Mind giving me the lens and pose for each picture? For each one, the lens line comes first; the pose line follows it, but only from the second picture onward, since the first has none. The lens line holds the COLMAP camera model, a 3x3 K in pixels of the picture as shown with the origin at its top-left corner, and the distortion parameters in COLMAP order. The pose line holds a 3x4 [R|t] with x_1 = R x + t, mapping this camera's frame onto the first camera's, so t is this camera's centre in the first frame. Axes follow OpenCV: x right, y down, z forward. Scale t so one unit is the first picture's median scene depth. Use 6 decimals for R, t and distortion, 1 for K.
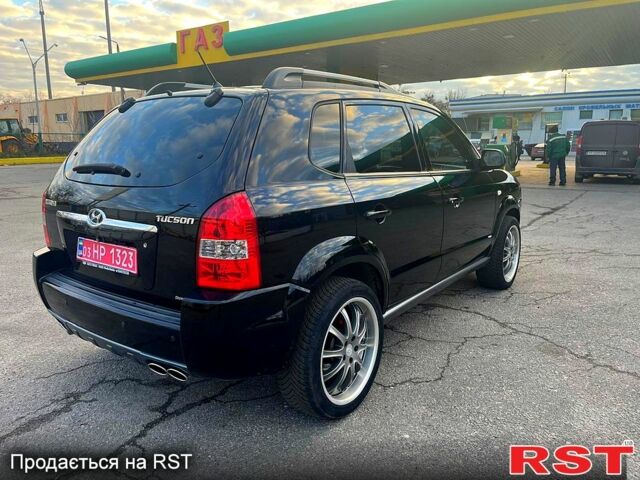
lens RADIAL K [[483.2, 0, 321.6], [0, 483.2, 237.4], [0, 0, 1]] dist [0.066373, -0.090708]
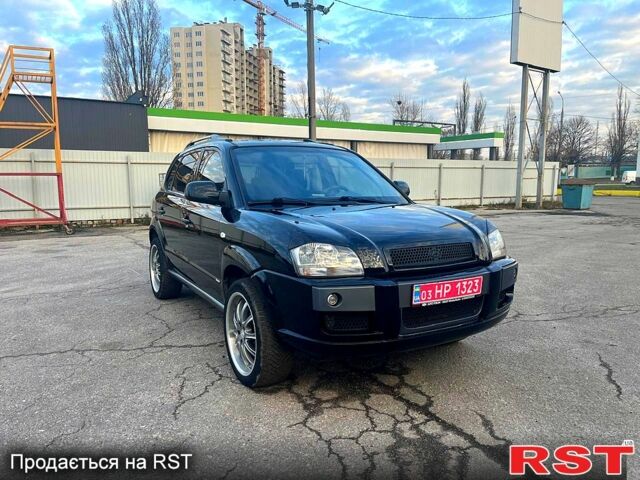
lens RADIAL K [[483.2, 0, 321.6], [0, 483.2, 237.4], [0, 0, 1]] dist [0.066373, -0.090708]
pose [[-0.395083, 0.115262, -0.911386, 1.477958], [-0.167756, 0.966363, 0.194936, -0.388417], [0.903198, 0.229906, -0.362458, 2.046168]]
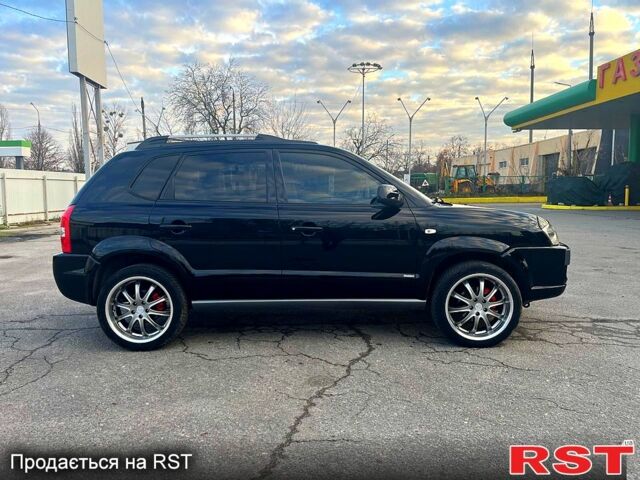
lens RADIAL K [[483.2, 0, 321.6], [0, 483.2, 237.4], [0, 0, 1]] dist [0.066373, -0.090708]
pose [[0.591120, 0.077228, -0.802878, 1.384658], [-0.144321, 0.989469, -0.011081, -0.056439], [0.793567, 0.122423, 0.596041, 0.413257]]
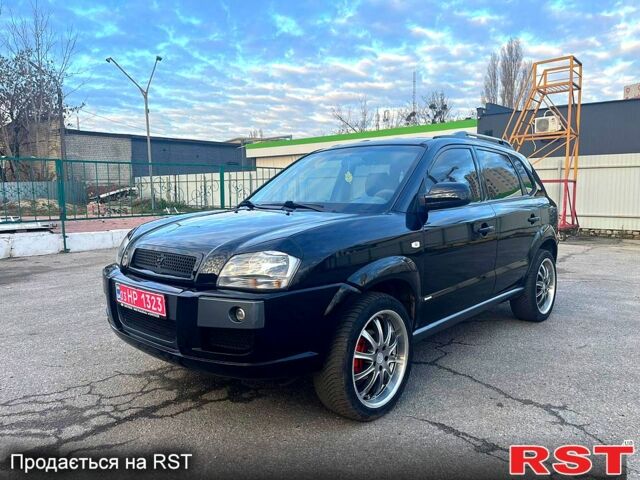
lens RADIAL K [[486.0, 0, 324.6], [0, 486.0, 241.5], [0, 0, 1]] dist [0.062396, -0.064058]
pose [[-0.995898, -0.000248, 0.090480, 0.126878], [0.026076, 0.956782, 0.289634, -0.496126], [-0.086641, 0.290805, -0.952851, 2.736842]]
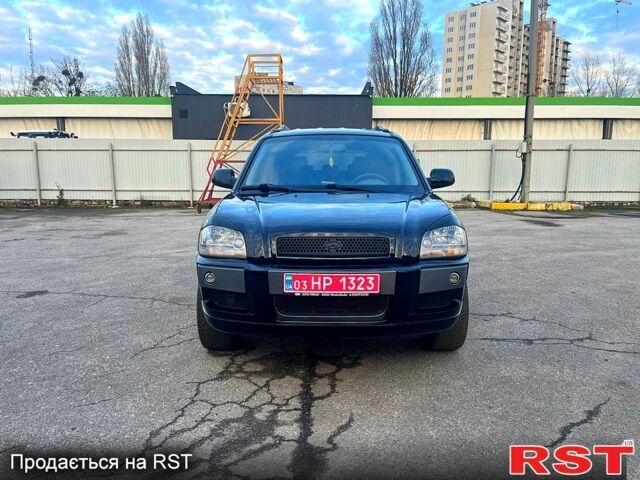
lens RADIAL K [[483.2, 0, 321.6], [0, 483.2, 237.4], [0, 0, 1]] dist [0.066373, -0.090708]
pose [[-0.807820, 0.091697, -0.582252, 1.070991], [-0.106389, 0.948918, 0.297046, -0.495621], [0.579748, 0.301905, -0.756800, 2.595528]]
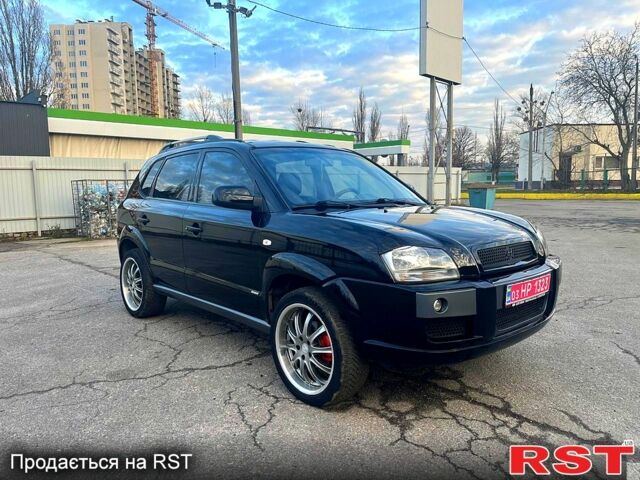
lens RADIAL K [[483.2, 0, 321.6], [0, 483.2, 237.4], [0, 0, 1]] dist [0.066373, -0.090708]
pose [[-0.198419, 0.112211, -0.973673, 1.520987], [-0.170328, 0.974361, 0.147000, -0.315619], [0.965204, 0.195012, -0.174219, 1.710803]]
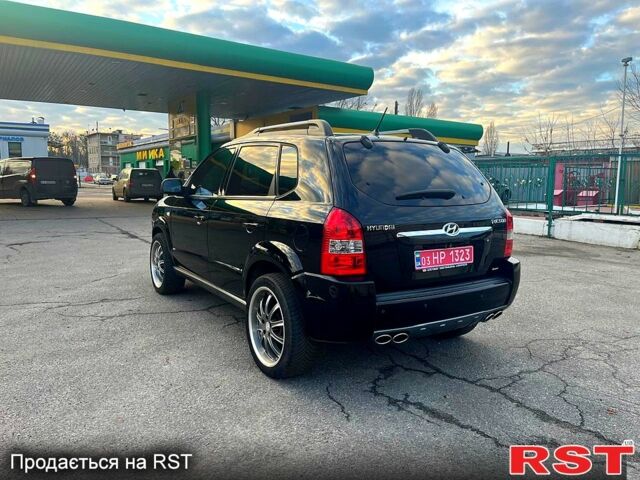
lens RADIAL K [[483.2, 0, 321.6], [0, 483.2, 237.4], [0, 0, 1]] dist [0.066373, -0.090708]
pose [[0.343963, -0.106146, 0.932964, -1.413664], [0.160067, 0.985675, 0.053130, -0.113404], [-0.925239, 0.131062, 0.356027, 0.654935]]
